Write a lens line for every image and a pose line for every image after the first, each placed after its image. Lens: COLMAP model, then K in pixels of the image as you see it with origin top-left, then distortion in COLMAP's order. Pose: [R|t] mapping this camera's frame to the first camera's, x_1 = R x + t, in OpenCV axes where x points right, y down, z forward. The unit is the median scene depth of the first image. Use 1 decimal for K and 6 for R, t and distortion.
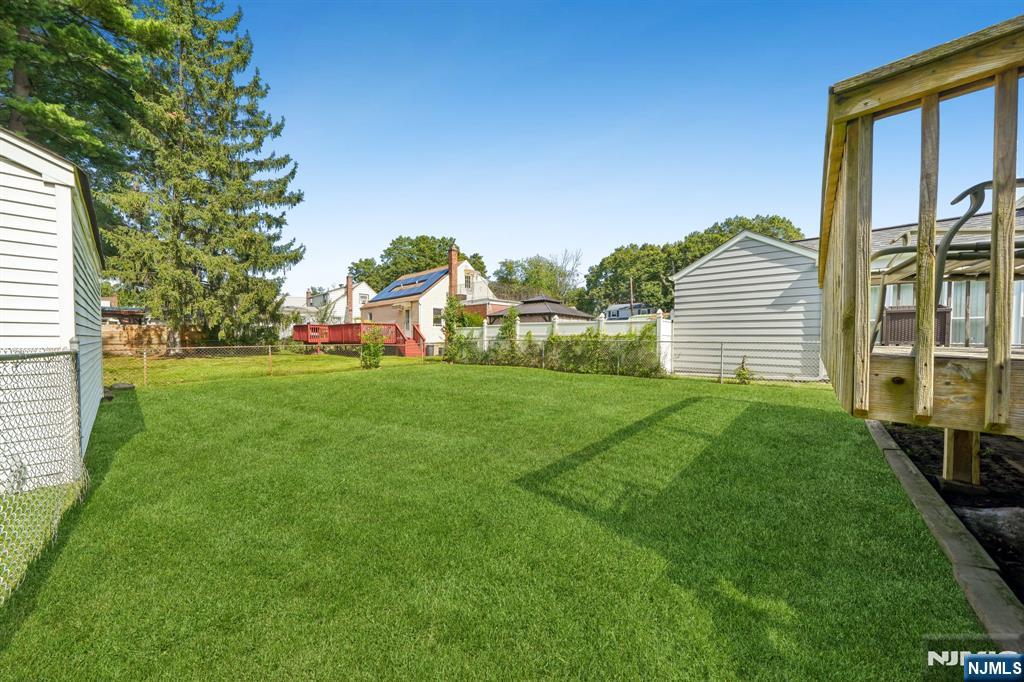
lens RADIAL K [[347.1, 0, 511.8], [0, 347.1, 345.8], [0, 0, 1]] dist [0.000300, -0.000280]
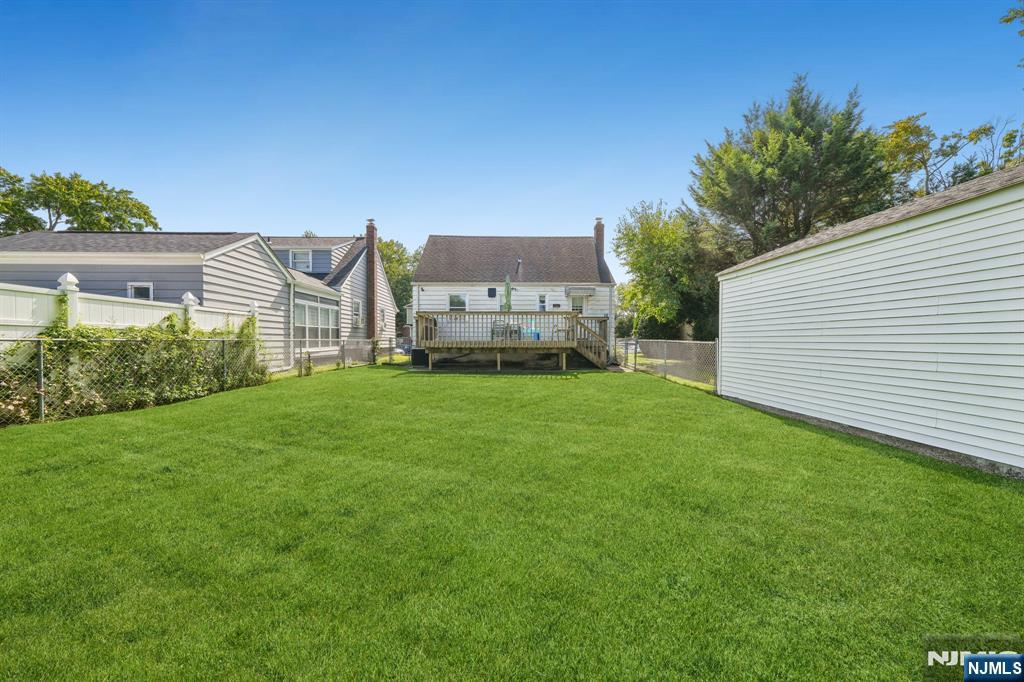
lens RADIAL K [[347.1, 0, 511.8], [0, 347.1, 340.5], [0, 0, 1]] dist [0.000300, -0.000280]
pose [[-0.667028, -0.004397, 0.745019, -0.281983], [0.010629, 0.999825, 0.015417, -0.008671], [-0.744957, 0.018202, -0.666865, 0.517933]]
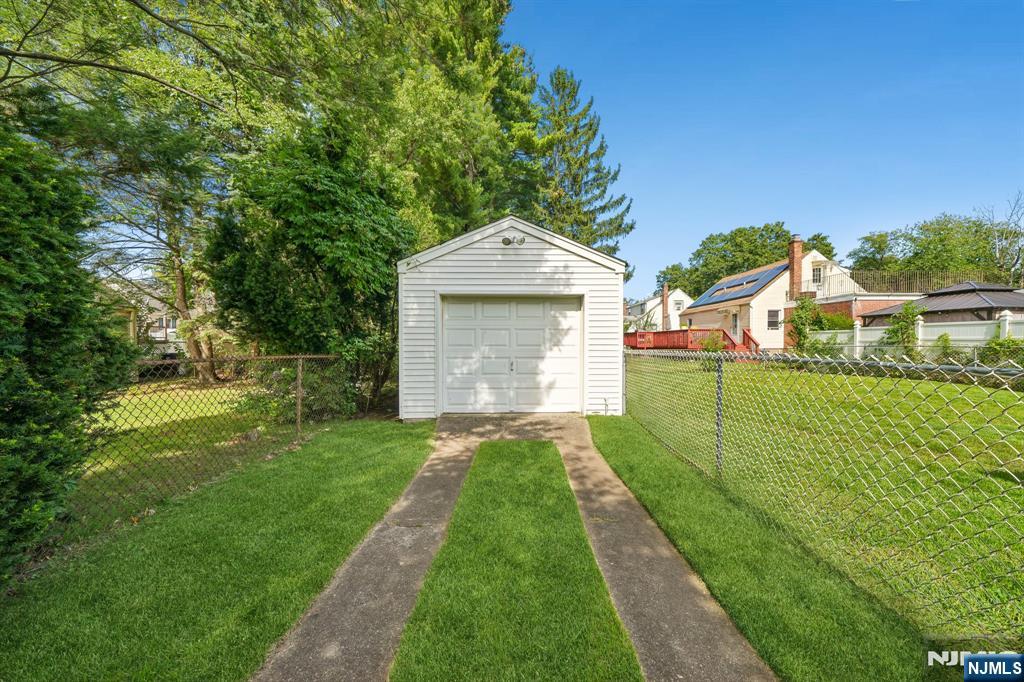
lens RADIAL K [[347.1, 0, 508.0], [0, 347.1, 345.8], [0, 0, 1]] dist [0.000300, -0.000280]
pose [[0.684404, 0.002549, -0.729099, -0.029845], [-0.012089, 0.999896, -0.007852, 0.000690], [0.729003, 0.014188, 0.684364, -0.126203]]
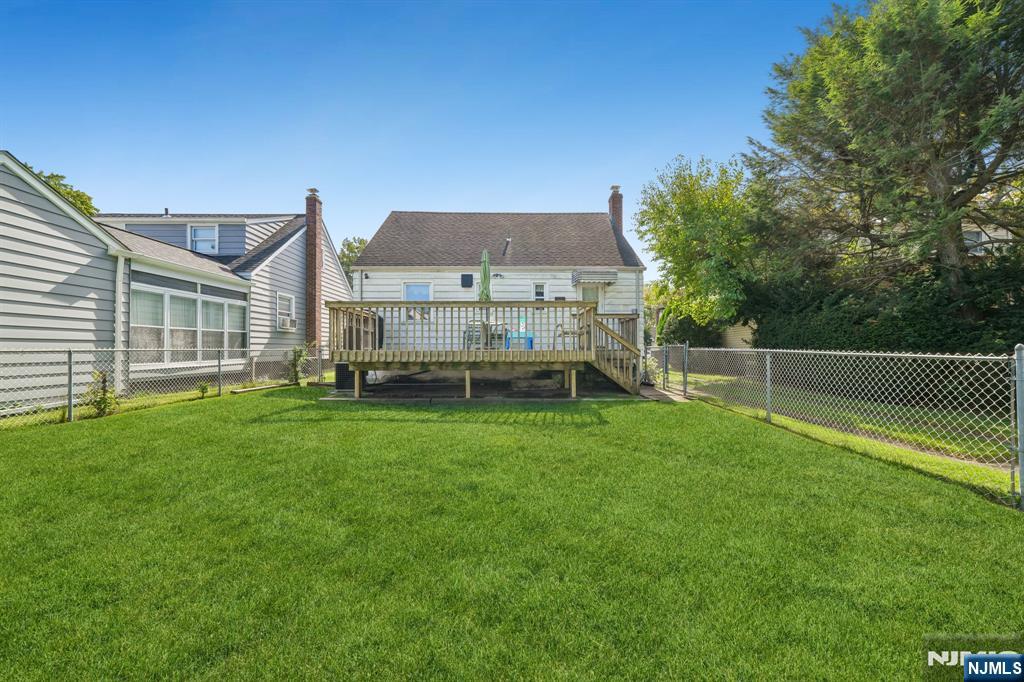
lens RADIAL K [[347.1, 0, 512.2], [0, 347.1, 344.4], [0, 0, 1]] dist [0.000300, -0.000280]
pose [[-0.664491, 0.006412, 0.747269, -0.132184], [0.012738, 0.999915, 0.002747, -0.006060], [-0.747188, 0.011344, -0.664516, 0.349232]]
